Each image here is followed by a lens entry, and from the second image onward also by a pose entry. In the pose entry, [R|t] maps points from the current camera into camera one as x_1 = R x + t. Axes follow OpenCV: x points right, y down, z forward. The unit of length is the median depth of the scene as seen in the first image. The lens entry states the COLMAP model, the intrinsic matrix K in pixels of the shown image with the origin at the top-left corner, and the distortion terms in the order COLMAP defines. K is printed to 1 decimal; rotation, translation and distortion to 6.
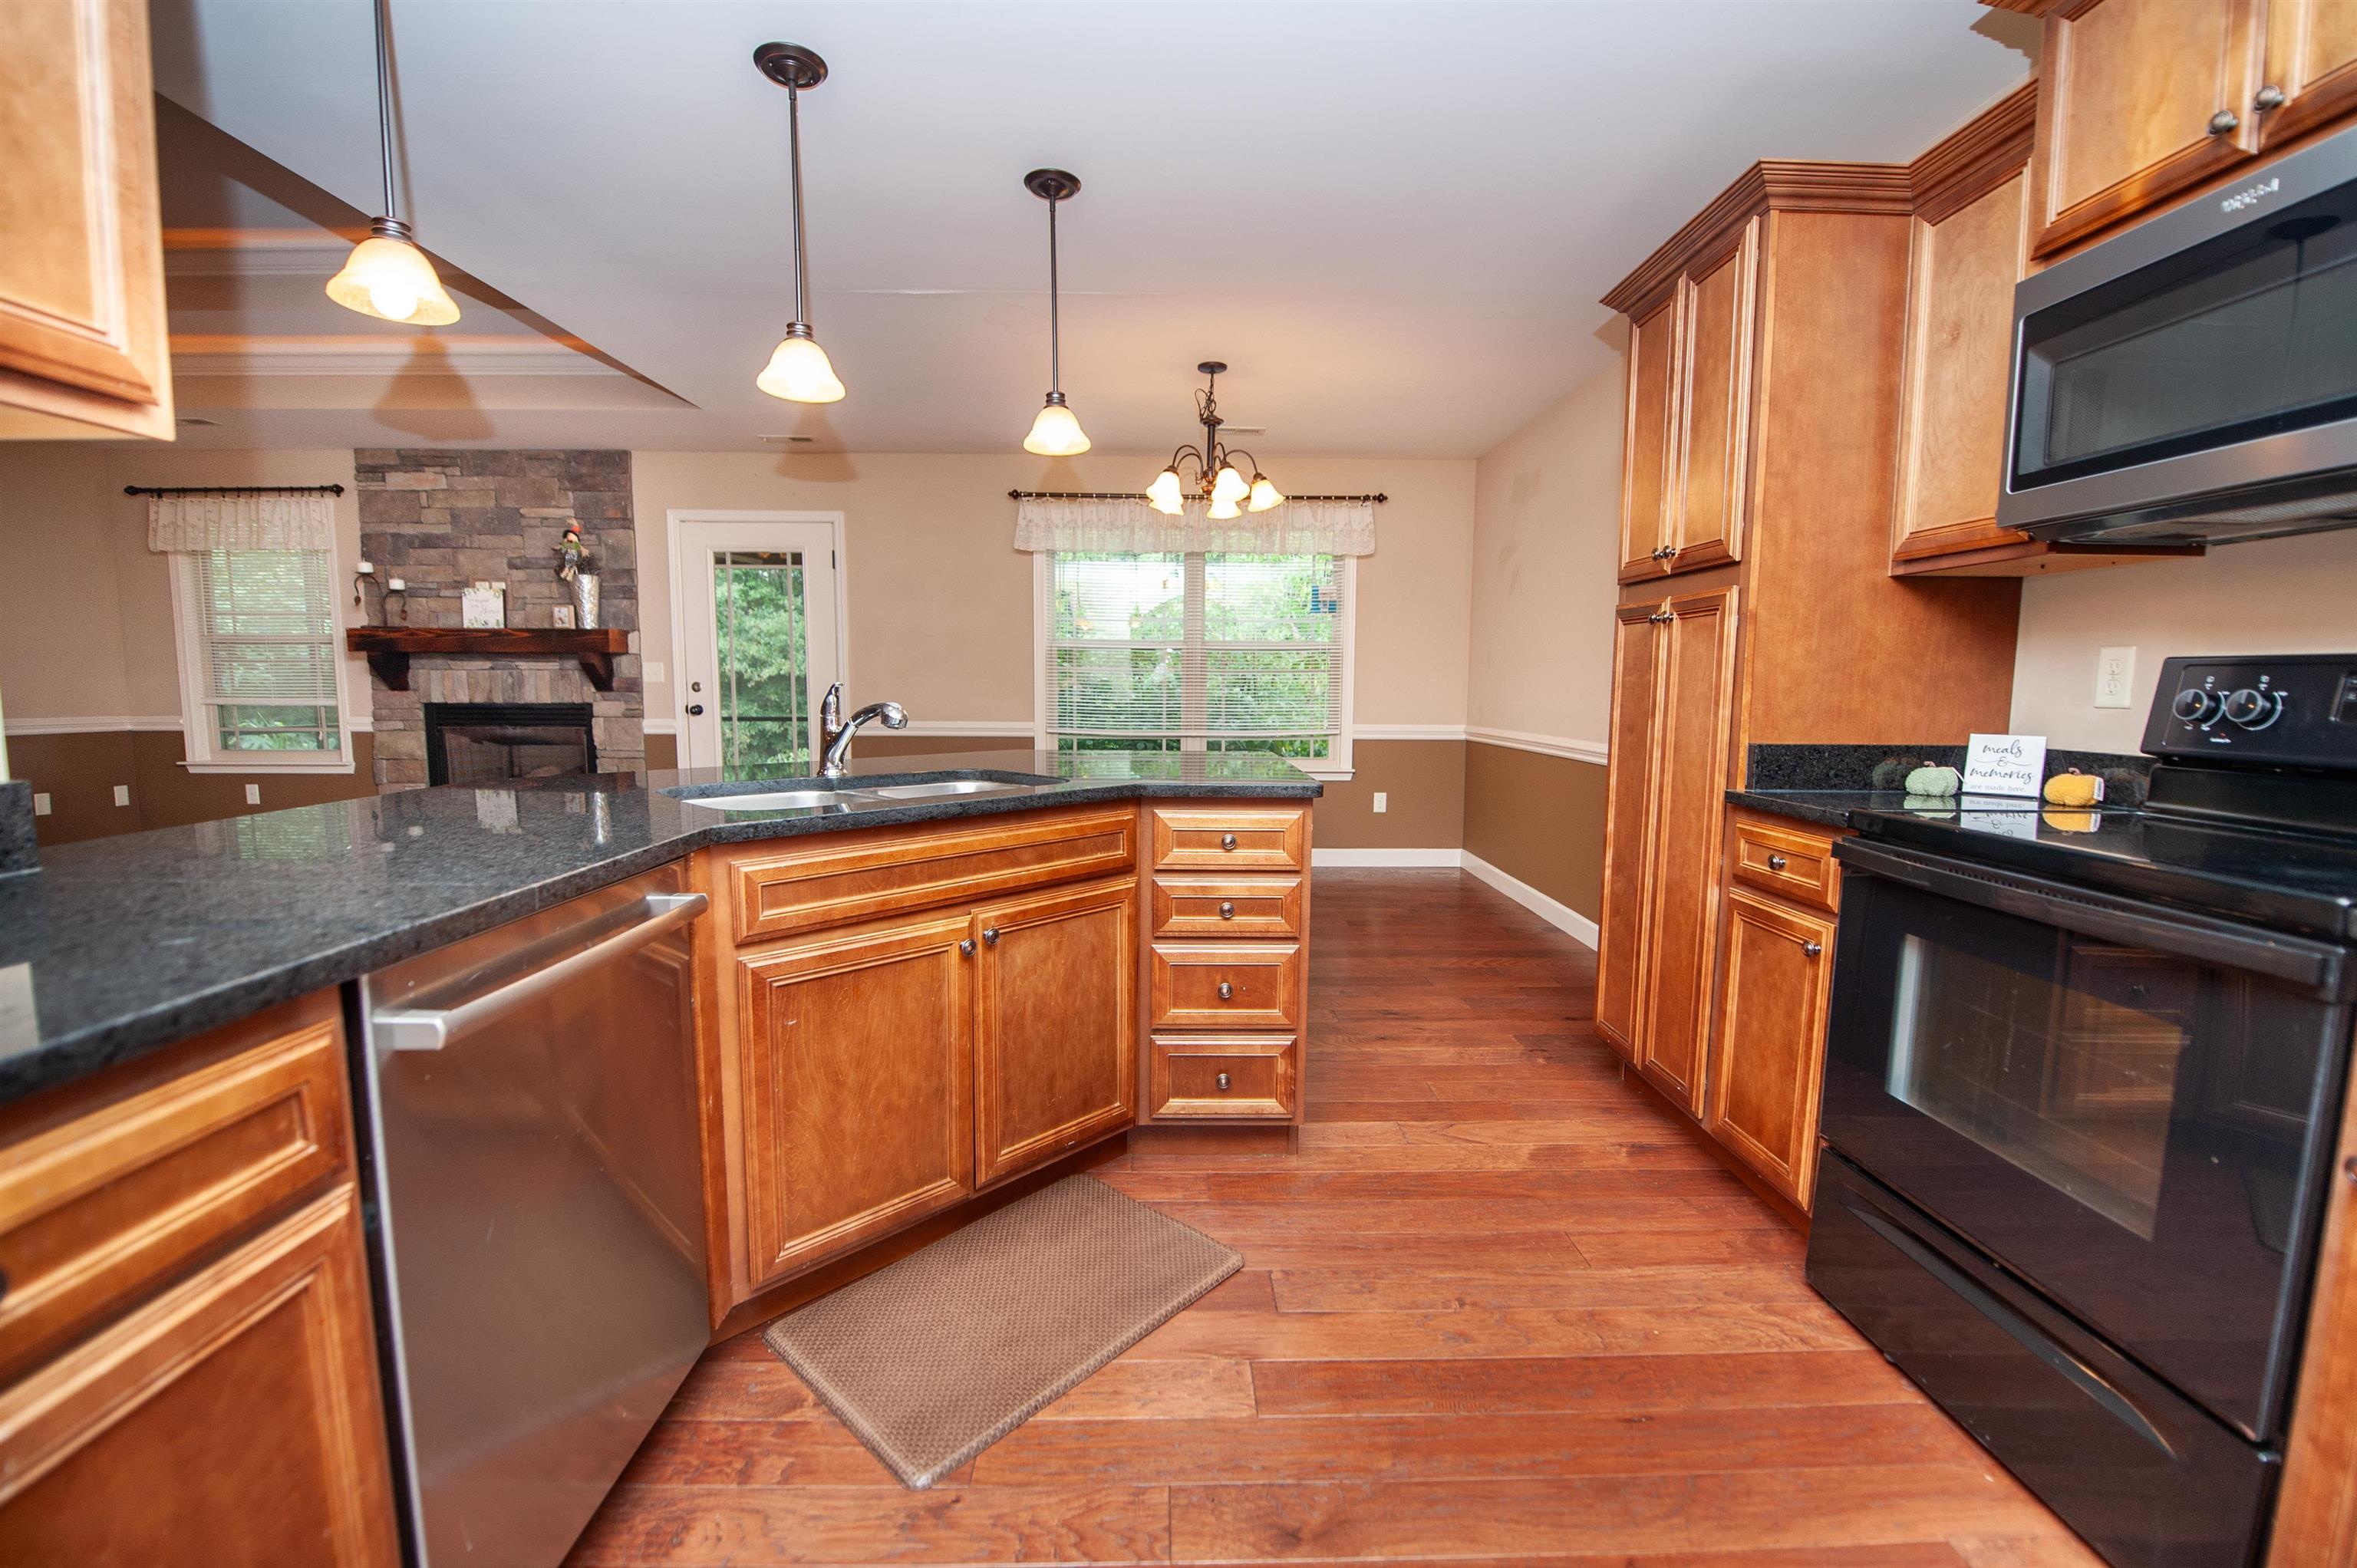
lens RADIAL K [[949.9, 0, 1167.7], [0, 949.9, 777.8], [0, 0, 1]] dist [-0.014909, -0.002417]
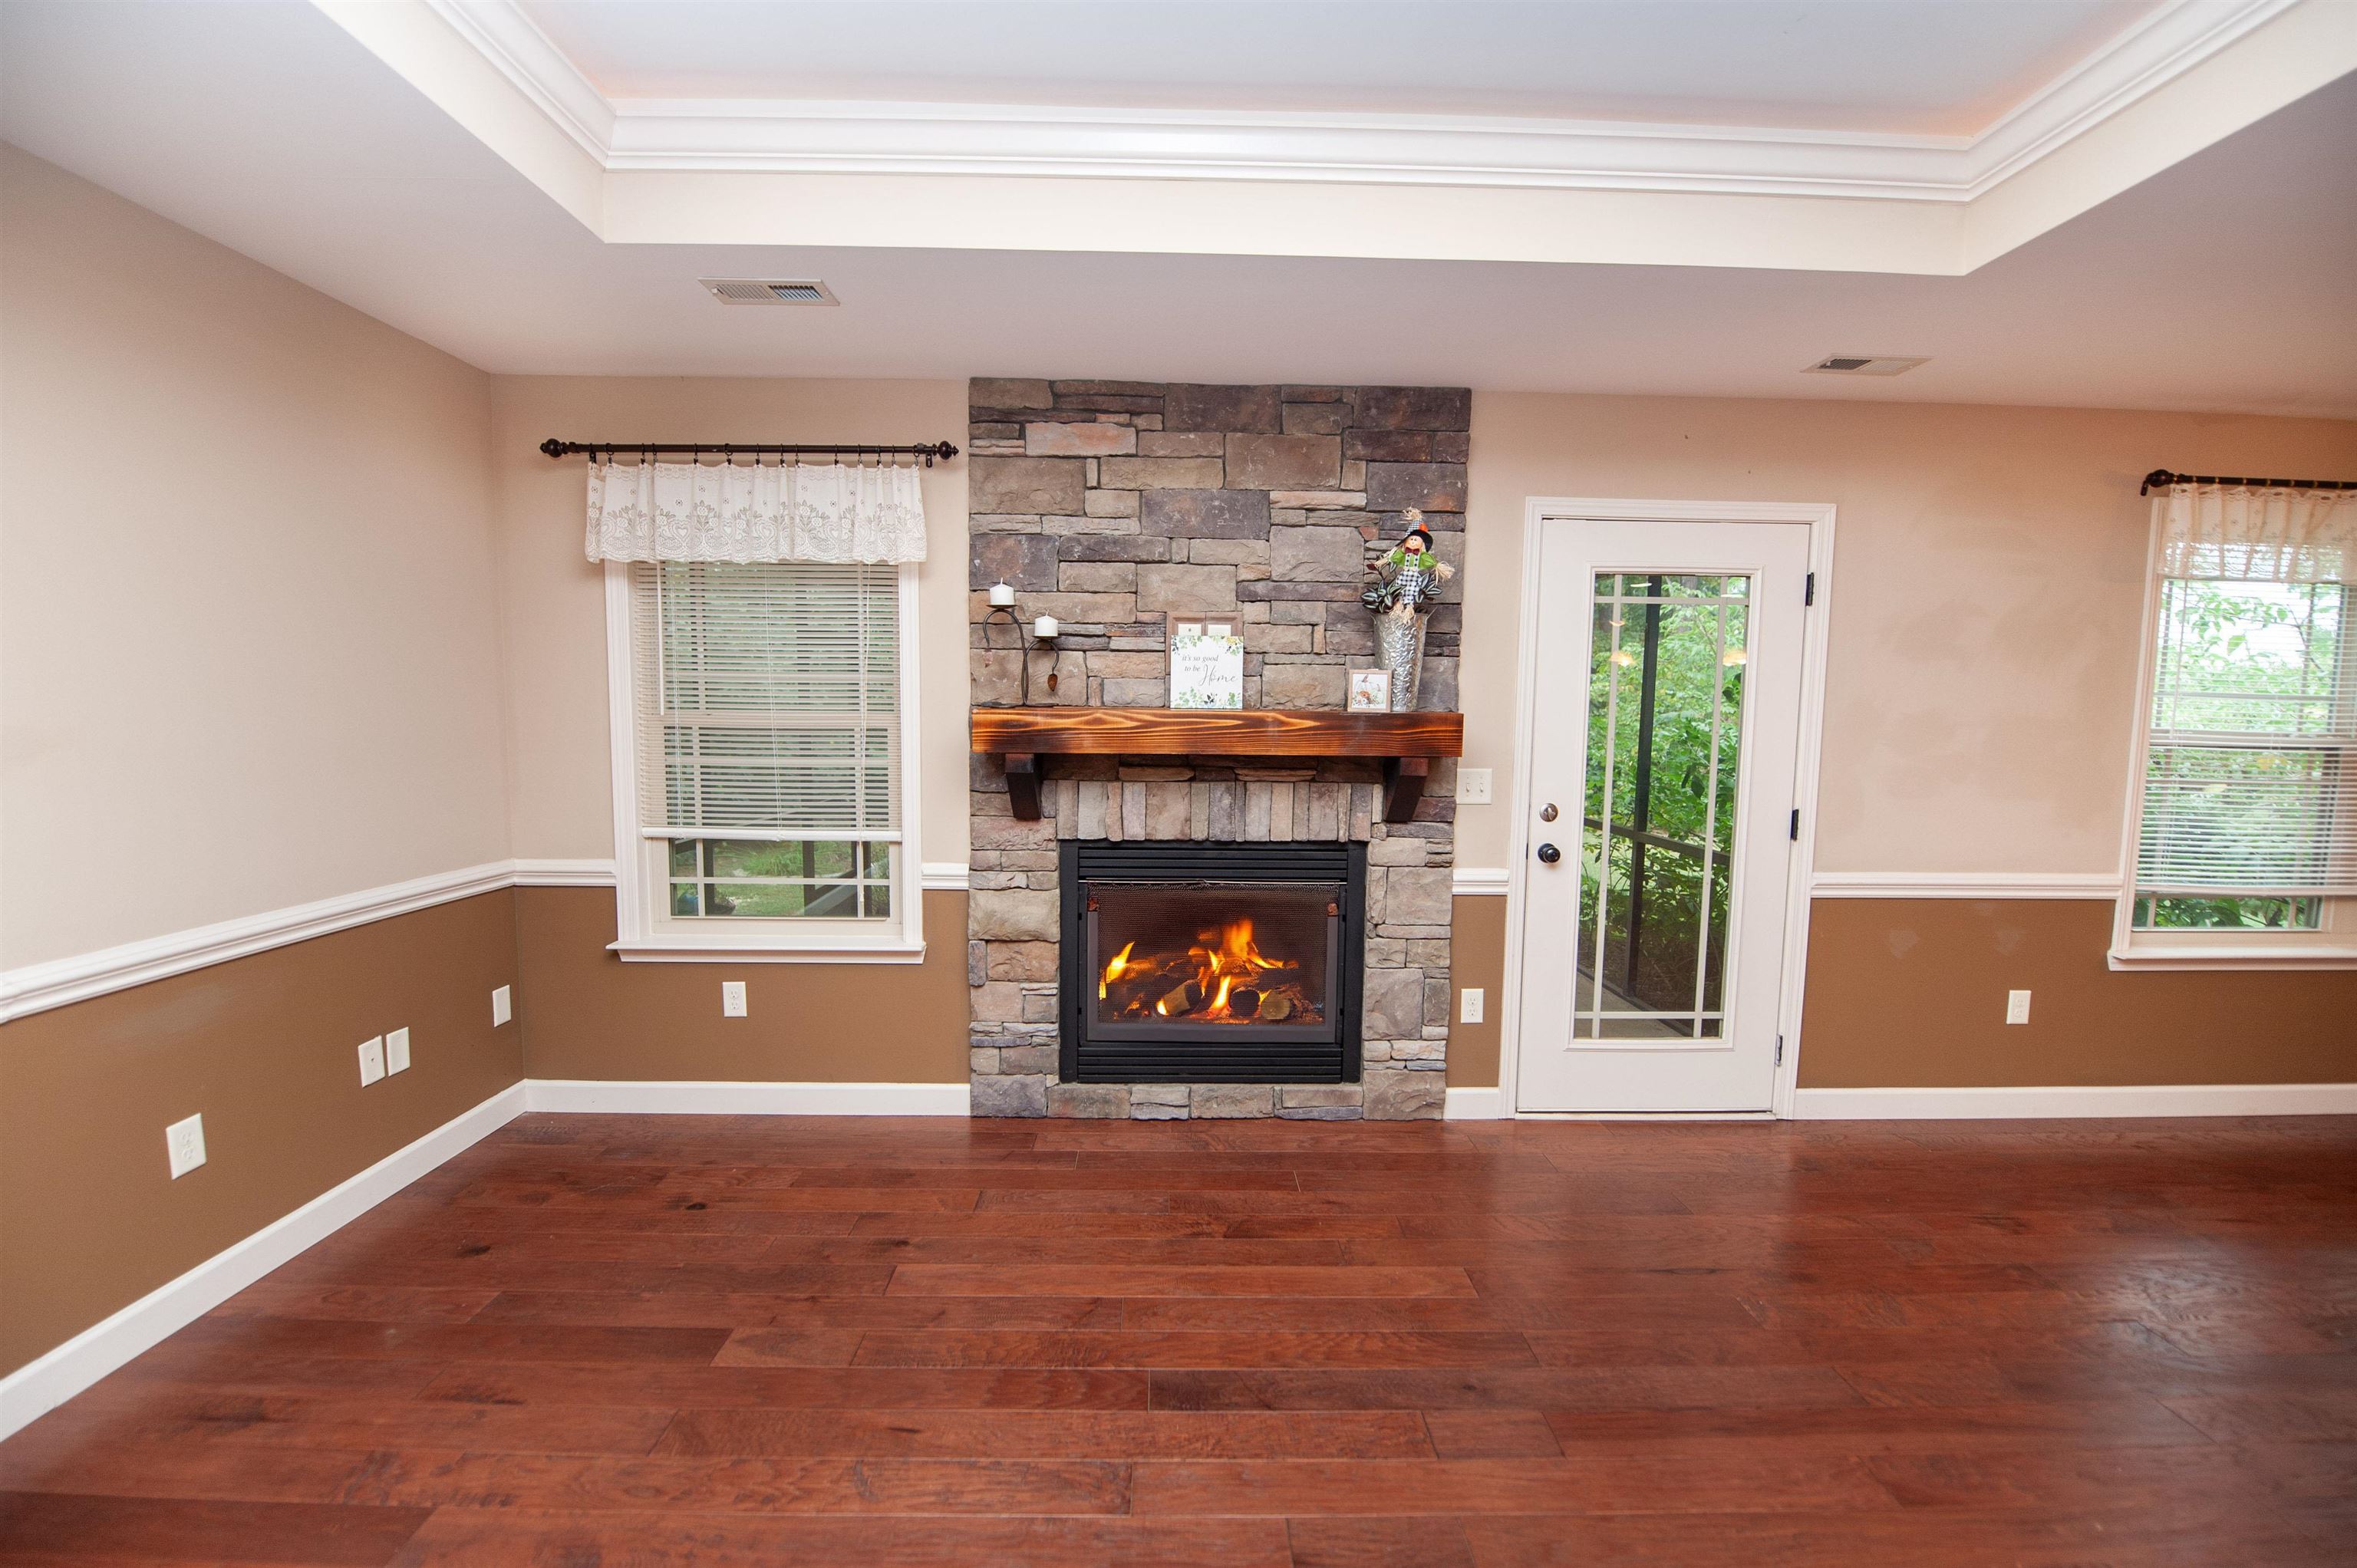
lens RADIAL K [[949.9, 0, 1186.0], [0, 949.9, 786.9], [0, 0, 1]] dist [-0.014909, -0.002417]
pose [[0.999994, 0.003530, -0.000097, -0.732640], [-0.003531, 0.999821, -0.018570, -0.102347], [0.000032, 0.018571, 0.999828, 0.446360]]
